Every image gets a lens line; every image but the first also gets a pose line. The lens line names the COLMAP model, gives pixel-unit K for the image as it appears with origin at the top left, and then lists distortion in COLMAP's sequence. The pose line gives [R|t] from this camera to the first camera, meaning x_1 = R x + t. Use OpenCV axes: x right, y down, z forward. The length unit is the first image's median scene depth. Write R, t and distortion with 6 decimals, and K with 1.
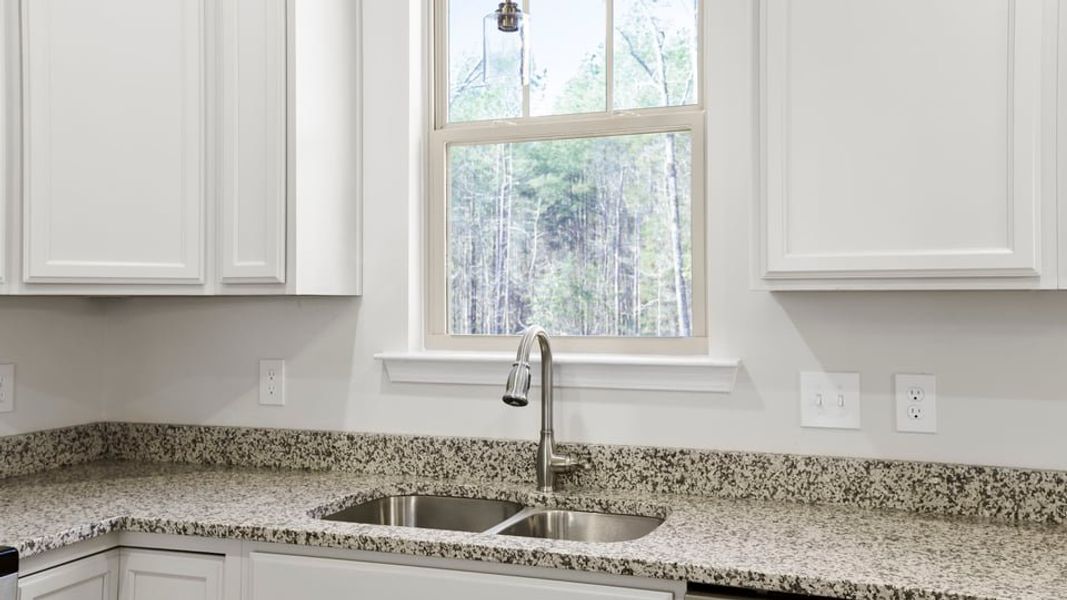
lens RADIAL K [[1003.3, 0, 520.2], [0, 1003.3, 265.2], [0, 0, 1]] dist [0.097327, 0.011815]
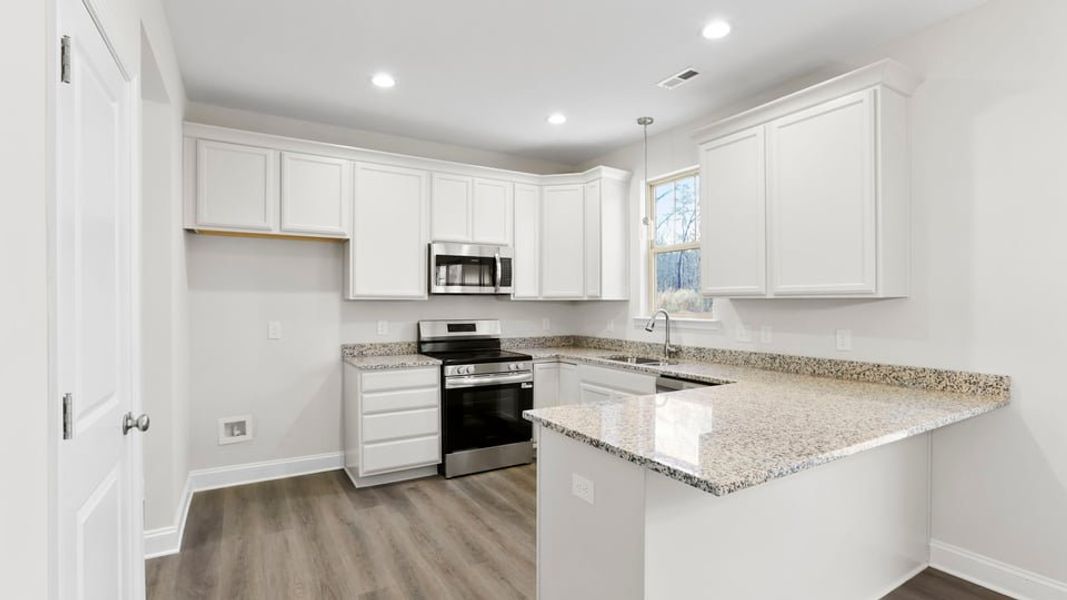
lens RADIAL K [[494.9, 0, 533.5], [0, 494.9, 300.0], [0, 0, 1]] dist [-0.004955, 0.000487]
pose [[0.782946, -0.005391, -0.622066, 0.696862], [0.031195, 0.999045, 0.030605, -0.034391], [0.621307, -0.043367, 0.782366, -0.557054]]
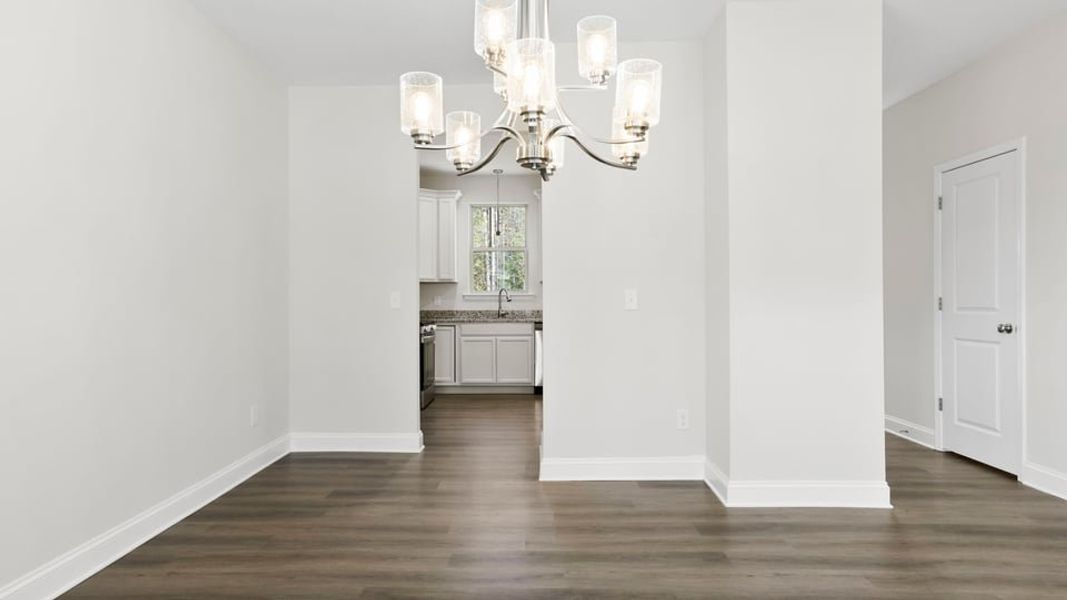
lens RADIAL K [[613.7, 0, 515.6], [0, 613.7, 295.5], [0, 0, 1]] dist [-0.001680, 0.001091]
pose [[0.945811, -0.000910, 0.324717, -0.959567], [-0.012087, 0.999204, 0.038006, -0.026113], [-0.324493, -0.039872, 0.945047, -2.127462]]
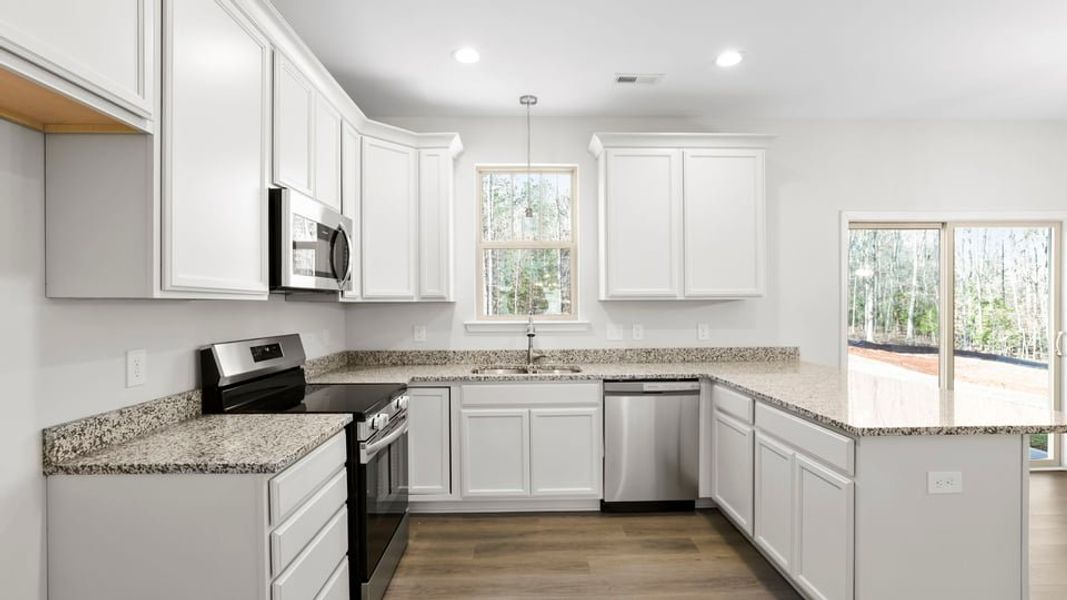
lens RADIAL K [[494.9, 0, 533.5], [0, 494.9, 300.0], [0, 0, 1]] dist [-0.004955, 0.000487]
pose [[0.925463, -0.003402, 0.378824, -0.535474], [-0.010167, 0.999376, 0.033812, -0.026468], [-0.378703, -0.035143, 0.924851, -0.398806]]
